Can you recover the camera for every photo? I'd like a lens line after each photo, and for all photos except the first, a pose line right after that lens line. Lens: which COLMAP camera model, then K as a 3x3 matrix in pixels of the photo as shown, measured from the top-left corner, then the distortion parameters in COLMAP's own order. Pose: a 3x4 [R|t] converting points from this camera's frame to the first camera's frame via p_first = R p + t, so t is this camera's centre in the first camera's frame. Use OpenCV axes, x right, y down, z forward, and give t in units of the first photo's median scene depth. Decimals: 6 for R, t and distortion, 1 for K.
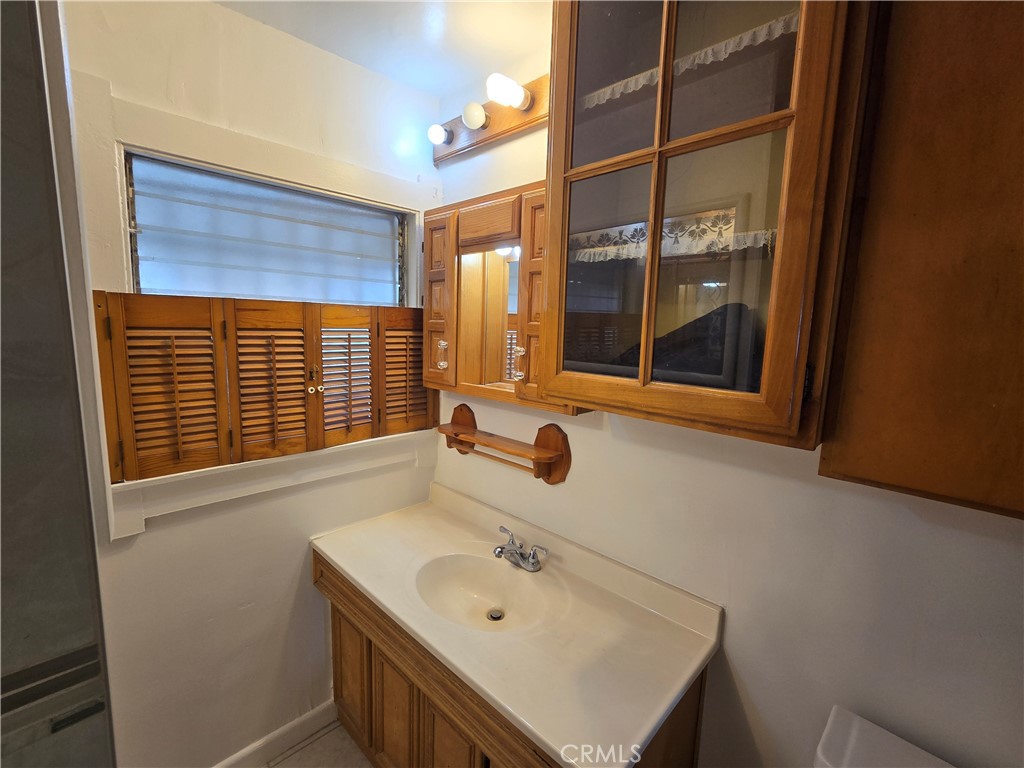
lens RADIAL K [[450.5, 0, 513.5], [0, 450.5, 383.0], [0, 0, 1]] dist [0.001330, -0.000019]
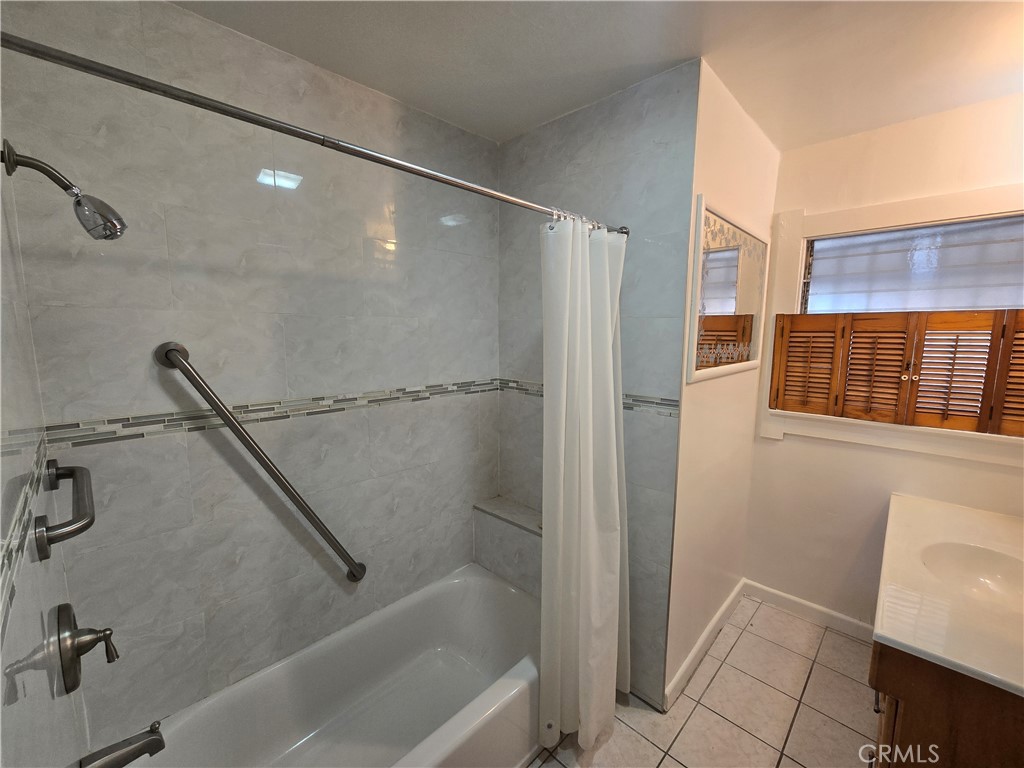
lens RADIAL K [[415.5, 0, 514.5], [0, 415.5, 385.3], [0, 0, 1]] dist [-0.001178, -0.000127]
pose [[0.004076, 0.104298, -0.994538, 0.799865], [-0.129950, 0.986168, 0.102887, 0.064573], [0.991512, 0.128821, 0.017573, -0.163028]]
